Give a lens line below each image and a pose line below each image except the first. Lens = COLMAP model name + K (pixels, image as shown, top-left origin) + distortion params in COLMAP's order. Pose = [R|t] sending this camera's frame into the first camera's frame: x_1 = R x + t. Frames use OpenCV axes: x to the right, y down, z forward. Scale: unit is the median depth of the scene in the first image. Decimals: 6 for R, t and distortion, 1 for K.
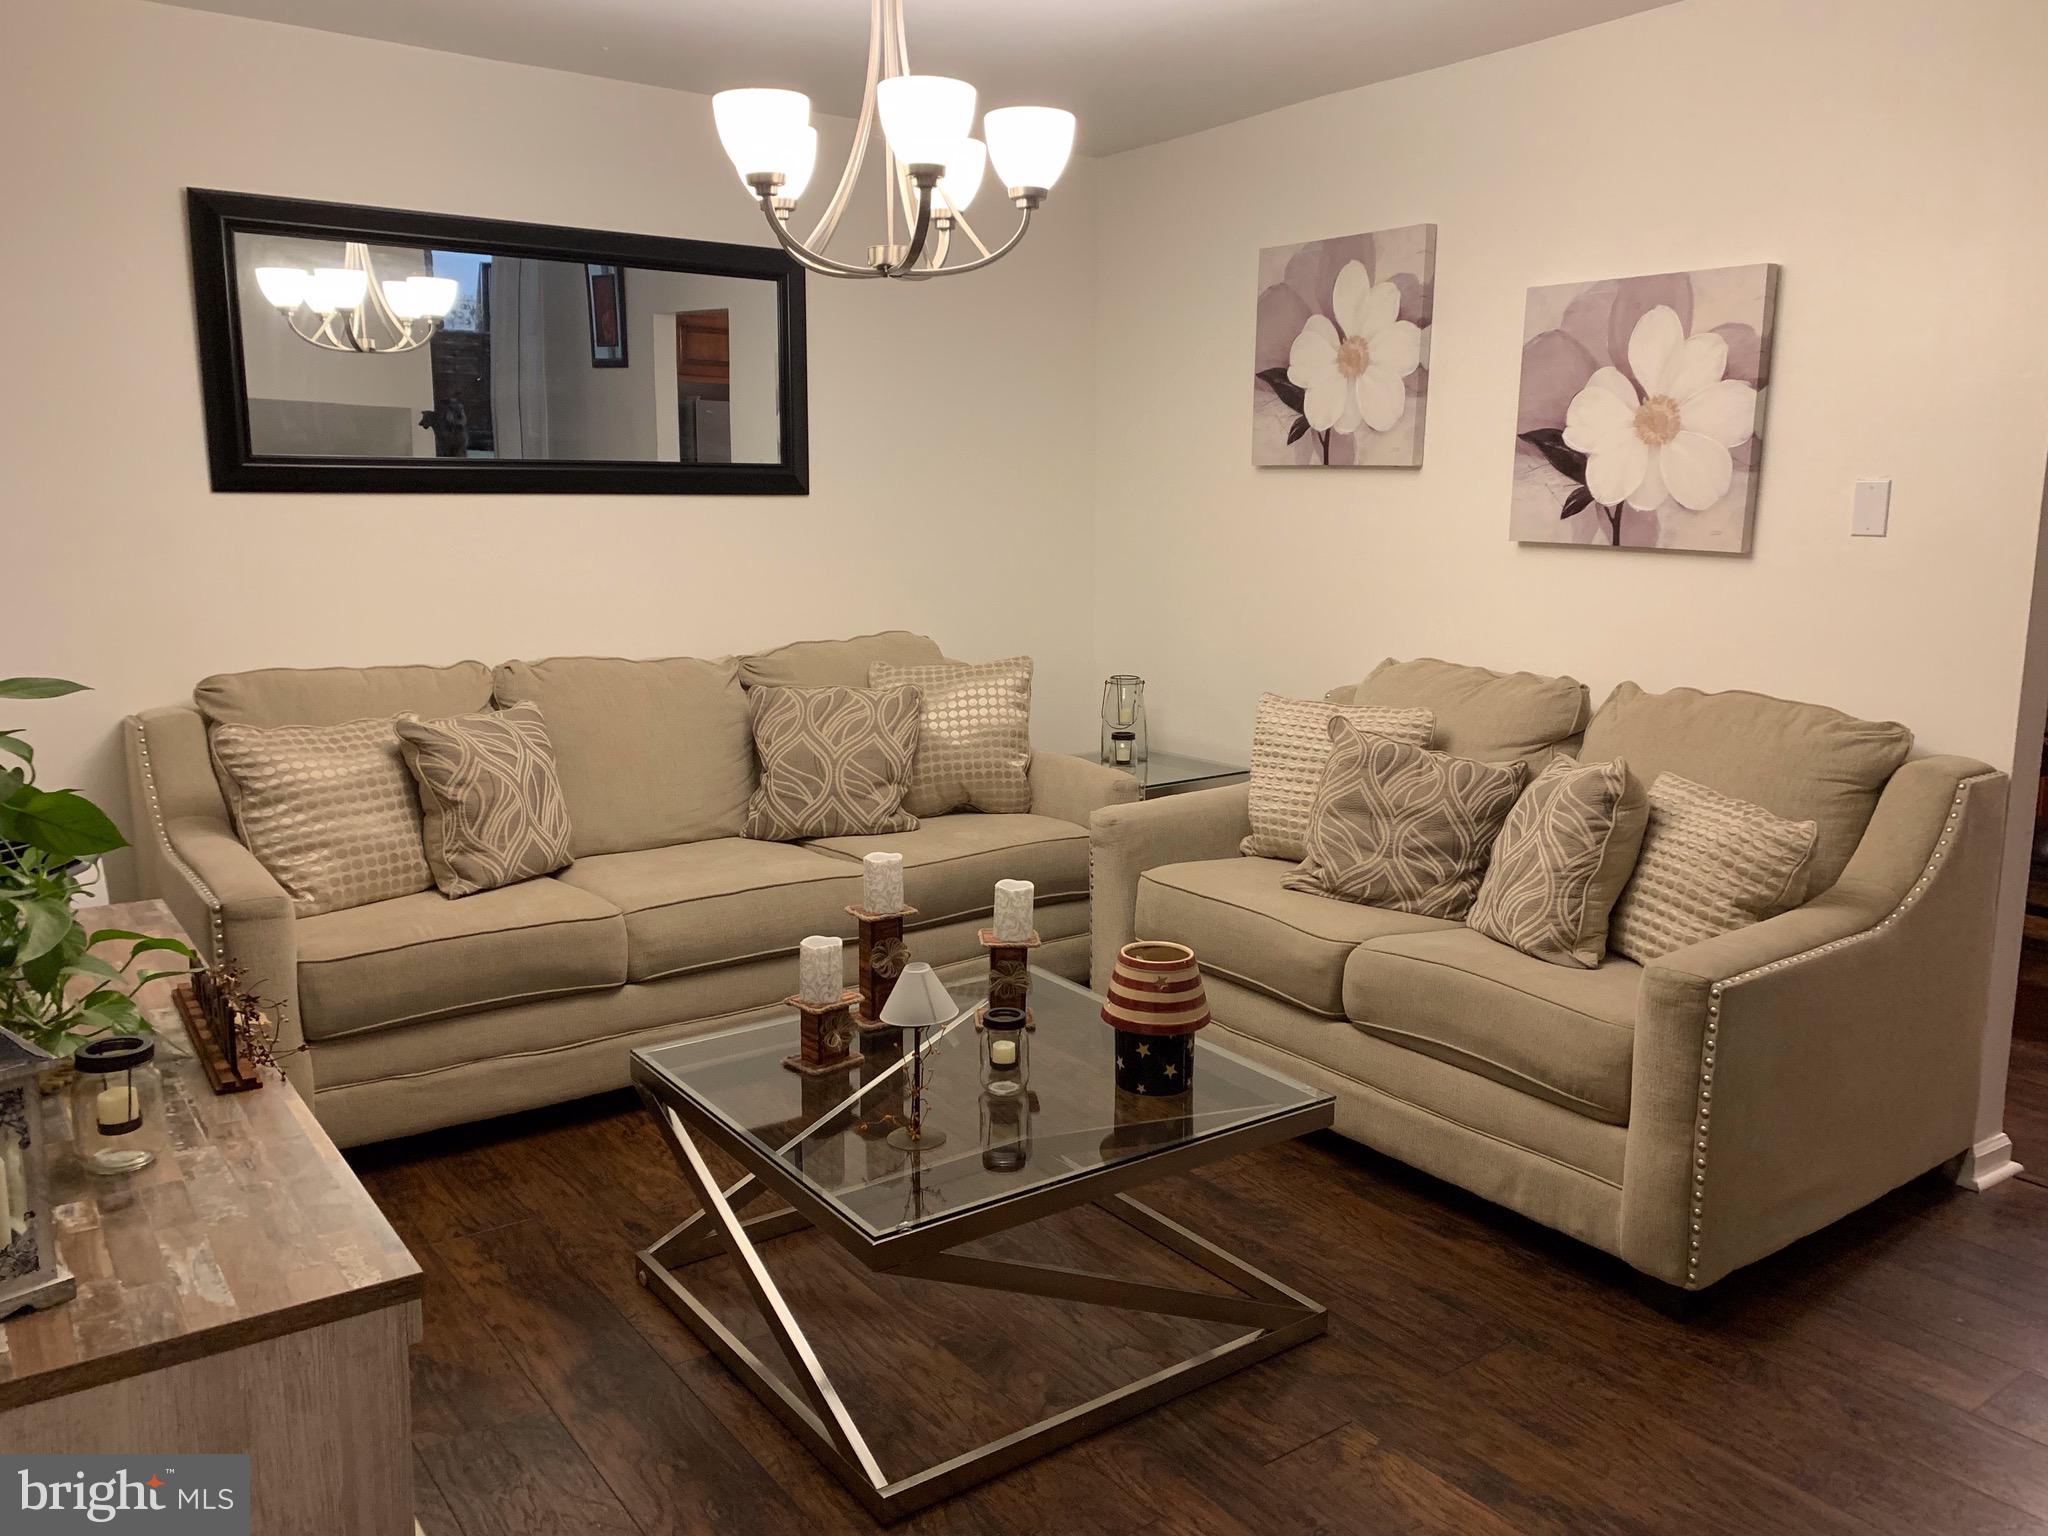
lens RADIAL K [[1531.2, 0, 1024.0], [0, 1531.2, 768.0], [0, 0, 1]] dist [0.003183, -0.009561]
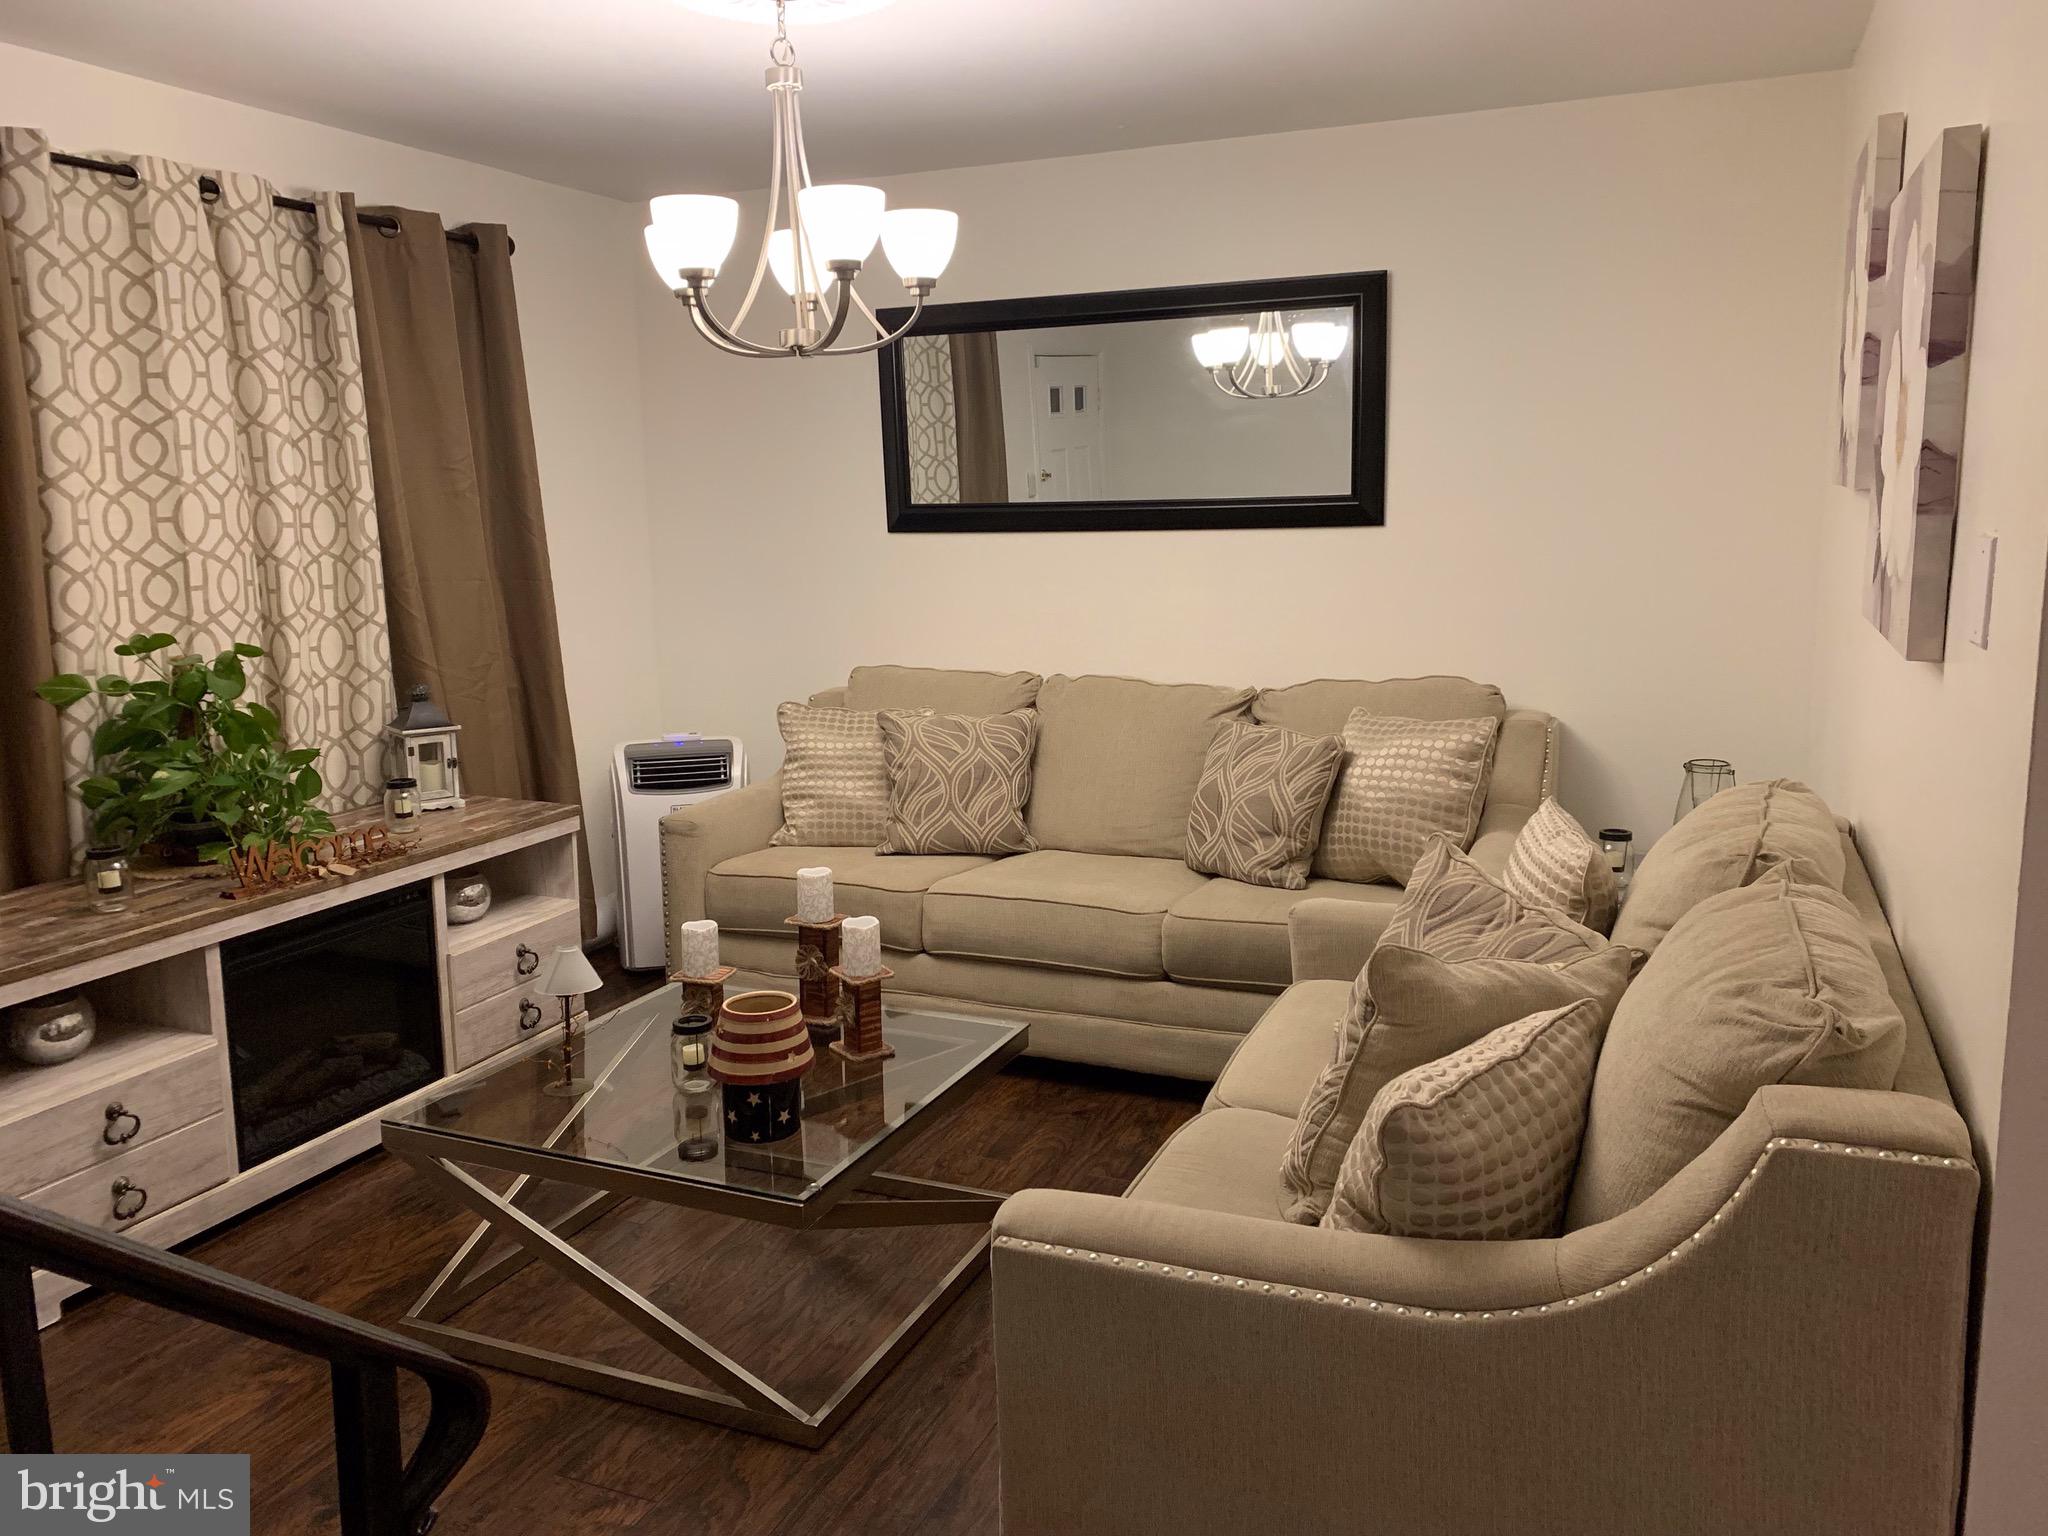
lens RADIAL K [[1531.2, 0, 1024.0], [0, 1531.2, 768.0], [0, 0, 1]] dist [0.003183, -0.009561]
pose [[0.459016, 0.133442, -0.878349, 0.798578], [-0.120944, 0.988837, 0.087024, -0.113082], [0.880157, 0.066285, 0.470031, 0.511593]]
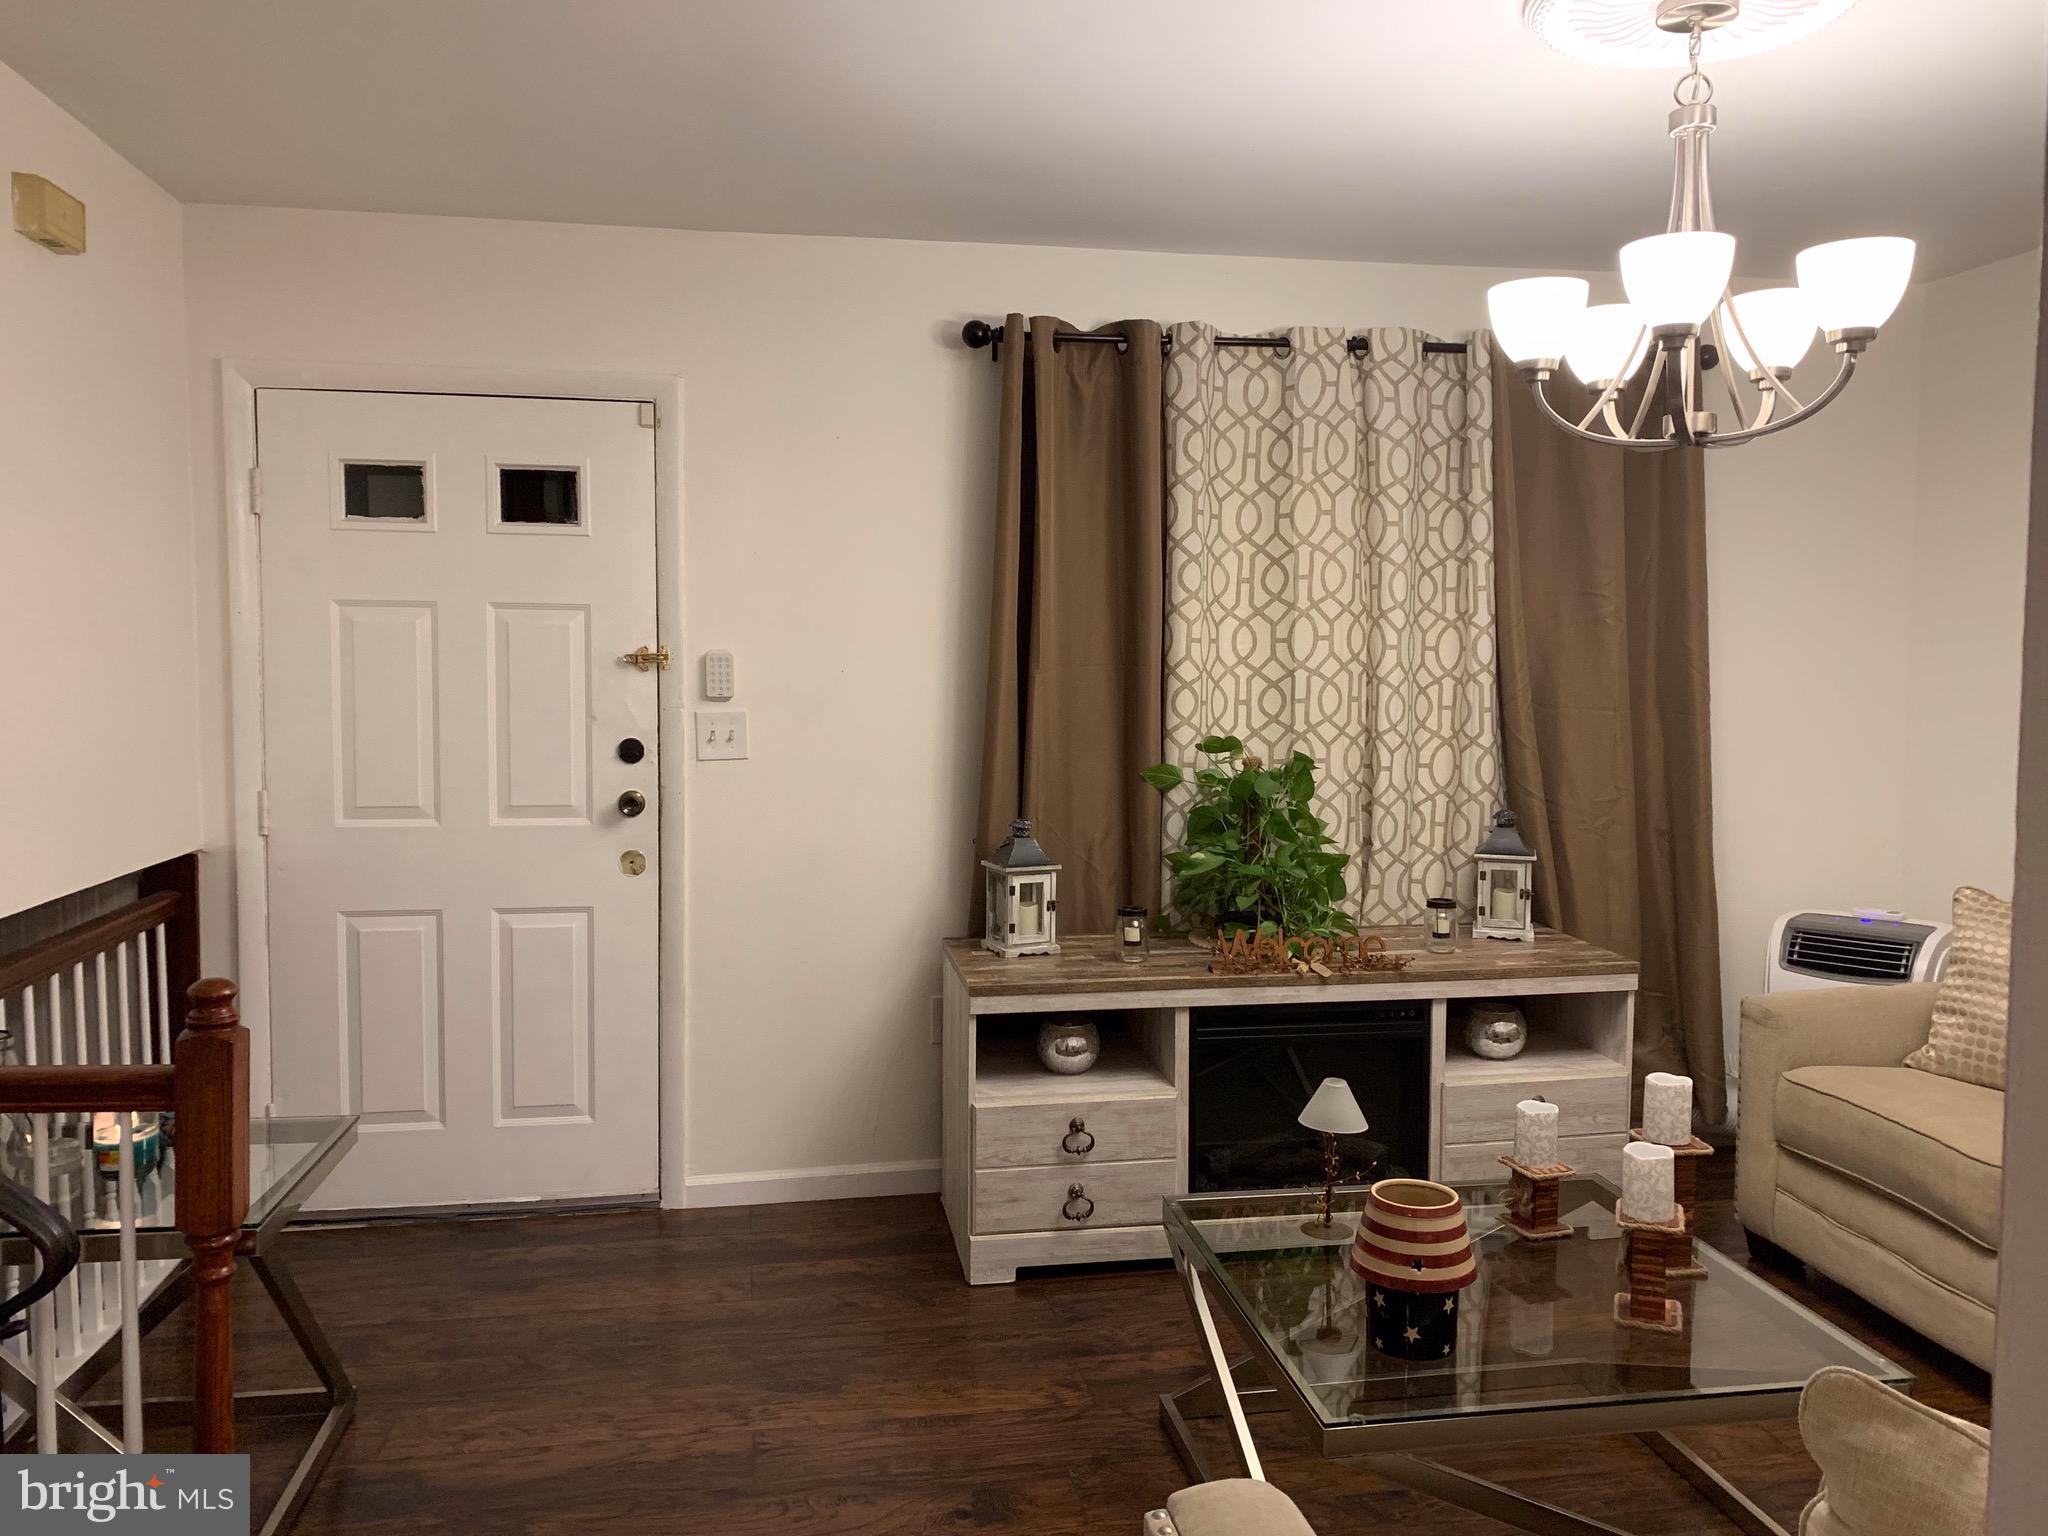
lens RADIAL K [[1535.5, 0, 1024.0], [0, 1535.5, 768.0], [0, 0, 1]] dist [0.120804, -0.191914]
pose [[-0.490195, 0.052352, -0.870039, 0.739897], [-0.147887, 0.978726, 0.142214, -0.163398], [0.858975, 0.198381, -0.472024, 0.896723]]
